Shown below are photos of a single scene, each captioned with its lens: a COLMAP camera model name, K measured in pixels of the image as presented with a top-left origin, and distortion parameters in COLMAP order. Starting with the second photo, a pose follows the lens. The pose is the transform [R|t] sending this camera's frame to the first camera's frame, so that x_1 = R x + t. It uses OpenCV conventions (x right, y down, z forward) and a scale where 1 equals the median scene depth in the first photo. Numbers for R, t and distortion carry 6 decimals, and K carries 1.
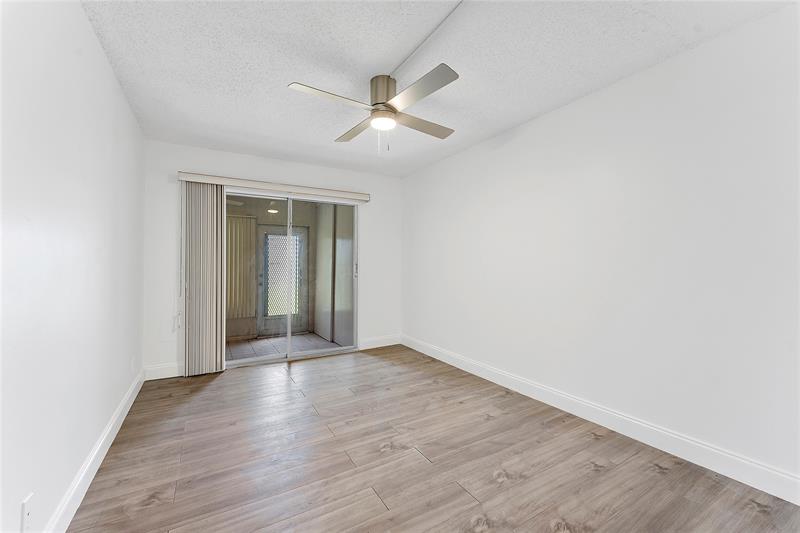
lens RADIAL K [[324.6, 0, 397.7], [0, 324.6, 265.6], [0, 0, 1]] dist [-0.000873, -0.000427]
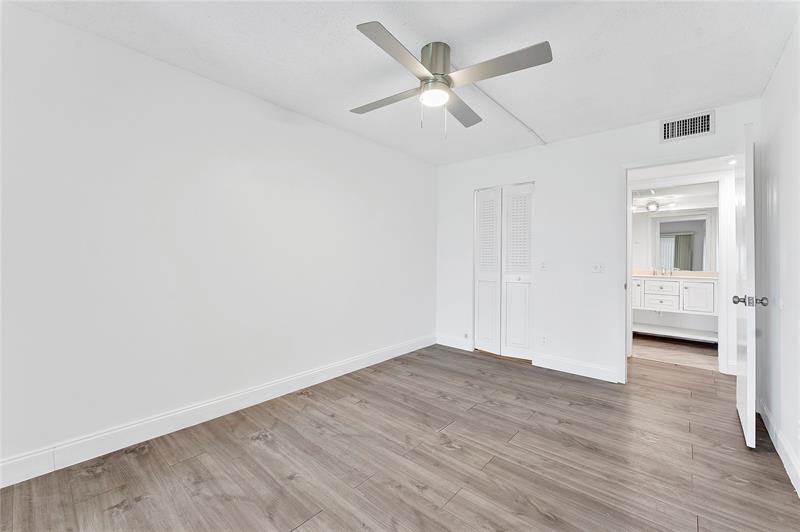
lens RADIAL K [[328.0, 0, 394.2], [0, 328.0, 262.4], [0, 0, 1]] dist [0.001456, 0.000351]
pose [[-0.304013, -0.014061, 0.952564, -0.794045], [-0.003860, 0.999901, 0.013527, -0.005545], [-0.952660, 0.000436, -0.304037, 1.268331]]
